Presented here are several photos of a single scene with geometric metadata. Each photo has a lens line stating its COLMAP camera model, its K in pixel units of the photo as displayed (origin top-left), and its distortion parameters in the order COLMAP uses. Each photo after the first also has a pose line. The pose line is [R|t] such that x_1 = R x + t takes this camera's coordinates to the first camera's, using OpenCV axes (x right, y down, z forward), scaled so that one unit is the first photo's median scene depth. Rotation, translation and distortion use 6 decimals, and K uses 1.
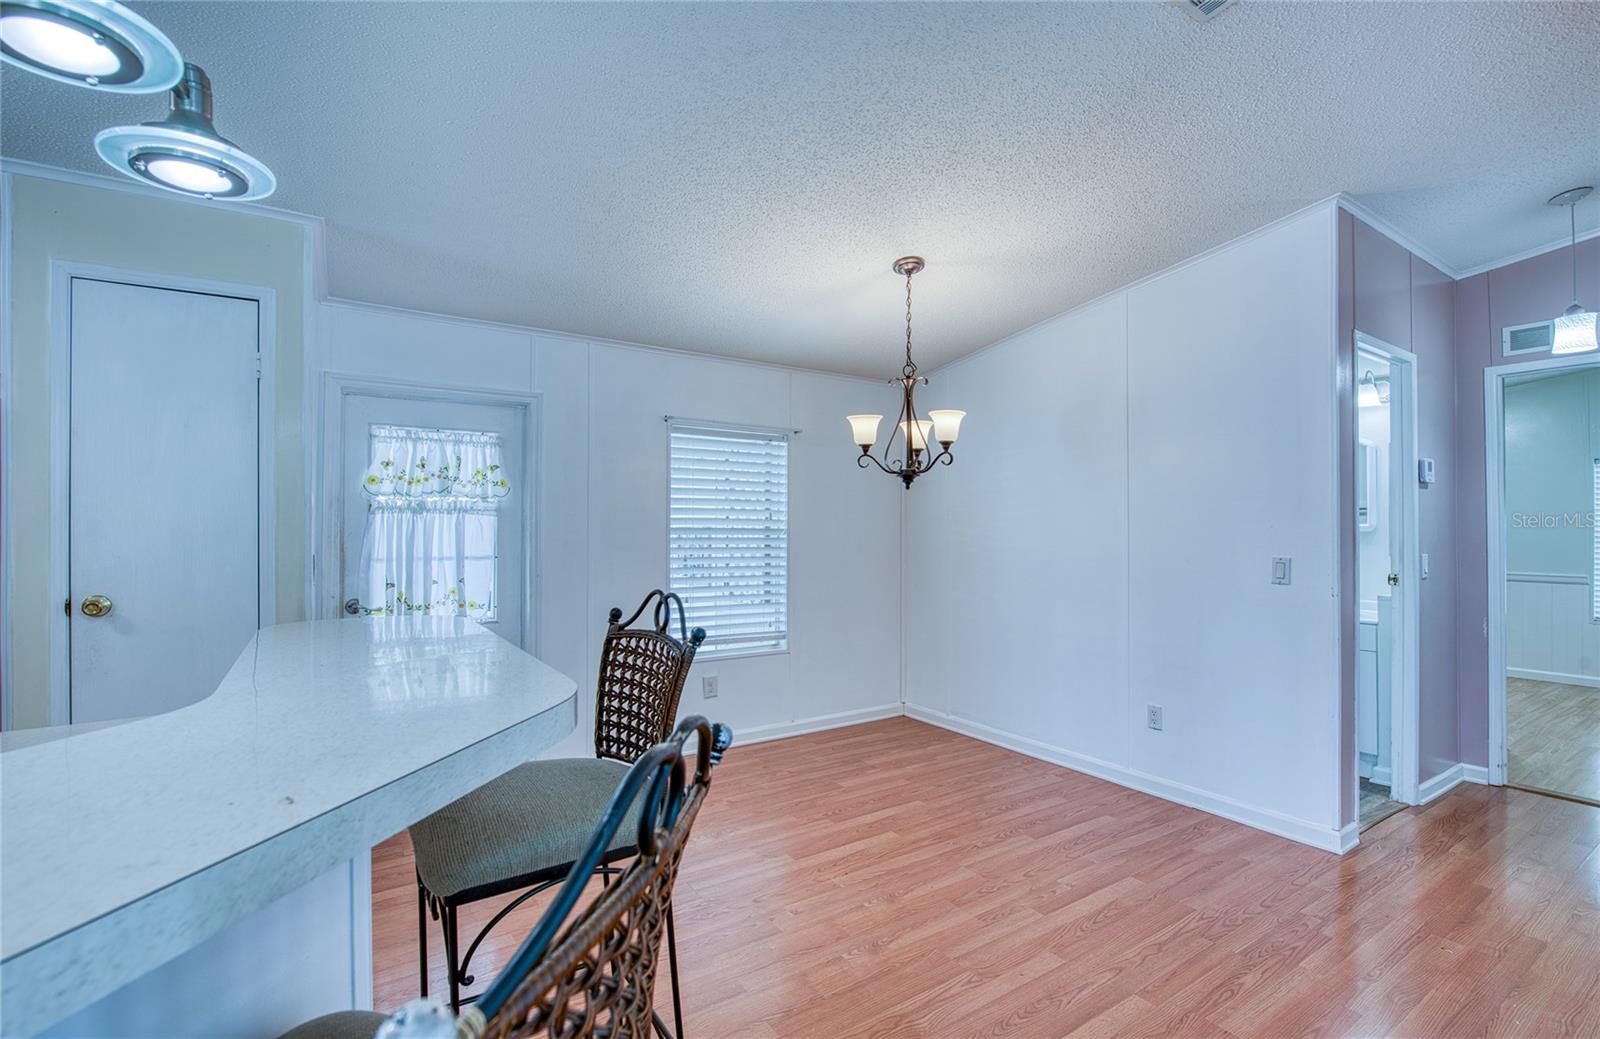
lens RADIAL K [[727.6, 0, 809.9], [0, 727.6, 522.4], [0, 0, 1]] dist [-0.013378, -0.002731]
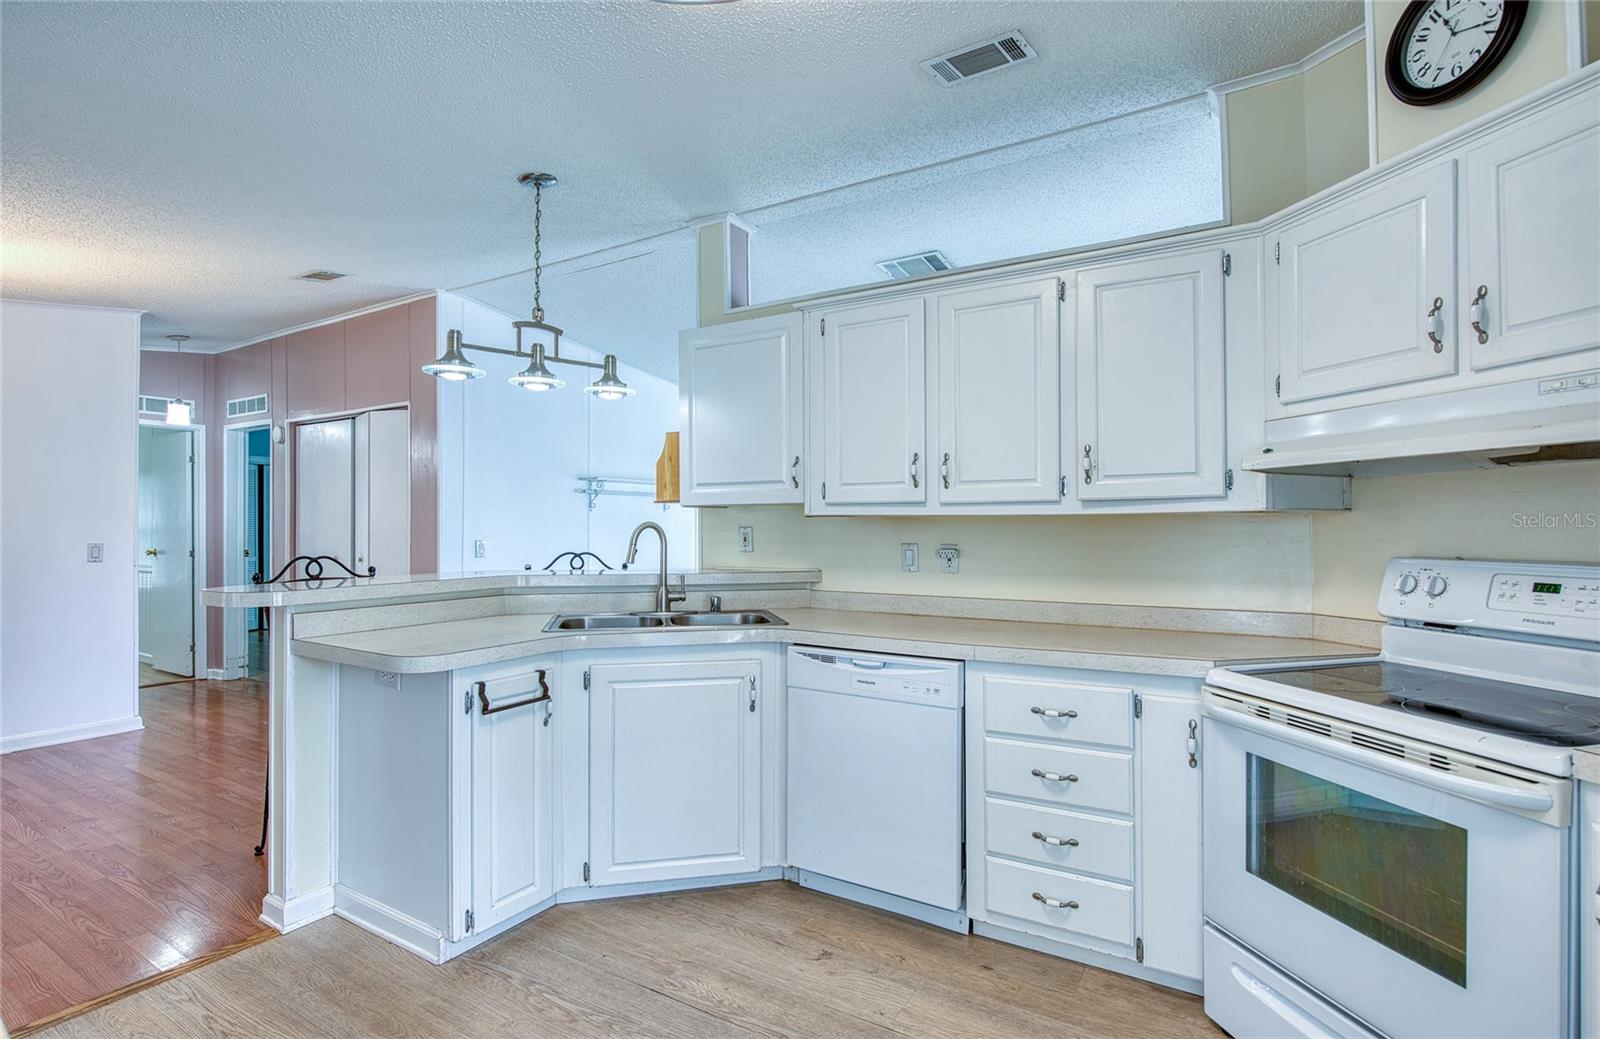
lens RADIAL K [[776.7, 0, 800.7], [0, 776.7, 524.6], [0, 0, 1]] dist [-0.013195, 0.003831]
pose [[-0.407676, 0.000119, 0.913126, -1.152572], [-0.008632, 0.999955, -0.003984, 0.005679], [-0.913086, -0.009507, -0.407657, 0.309153]]
